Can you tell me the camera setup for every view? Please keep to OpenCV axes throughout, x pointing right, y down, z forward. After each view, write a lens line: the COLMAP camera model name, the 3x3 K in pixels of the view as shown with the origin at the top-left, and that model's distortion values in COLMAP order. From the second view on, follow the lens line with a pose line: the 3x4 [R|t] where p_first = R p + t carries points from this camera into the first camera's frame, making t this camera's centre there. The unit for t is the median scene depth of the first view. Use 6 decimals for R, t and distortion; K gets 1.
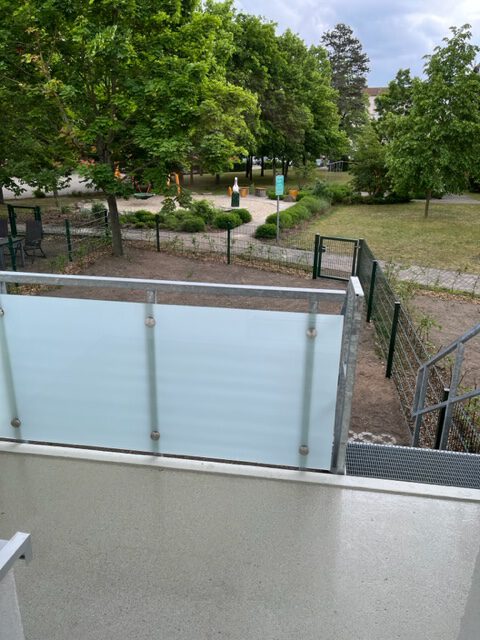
lens RADIAL K [[485.4, 0, 236.7], [0, 485.4, 322.2], [0, 0, 1]] dist [0.021903, -0.009795]
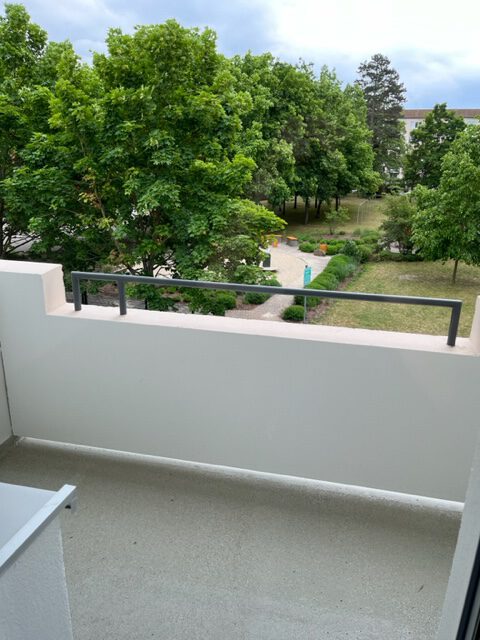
lens RADIAL K [[485.4, 0, 244.4], [0, 485.4, 324.4], [0, 0, 1]] dist [0.021903, -0.009795]
pose [[0.998450, 0.026291, -0.049054, 0.001784], [-0.026843, 0.999583, -0.010624, -0.065136], [0.048754, 0.011925, 0.998740, -0.028893]]
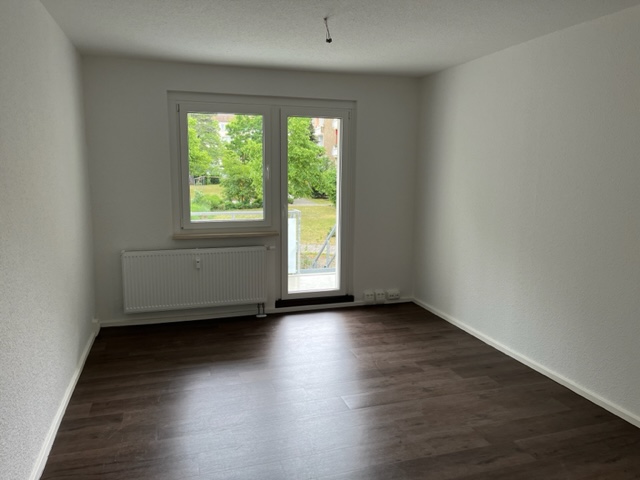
lens RADIAL K [[485.4, 0, 321.6], [0, 485.4, 234.8], [0, 0, 1]] dist [0.021903, -0.009795]
pose [[0.897400, -0.070358, 0.435572, -0.058841], [0.155823, 0.974128, -0.163689, 0.037773], [-0.412786, 0.214767, 0.885146, -0.110645]]
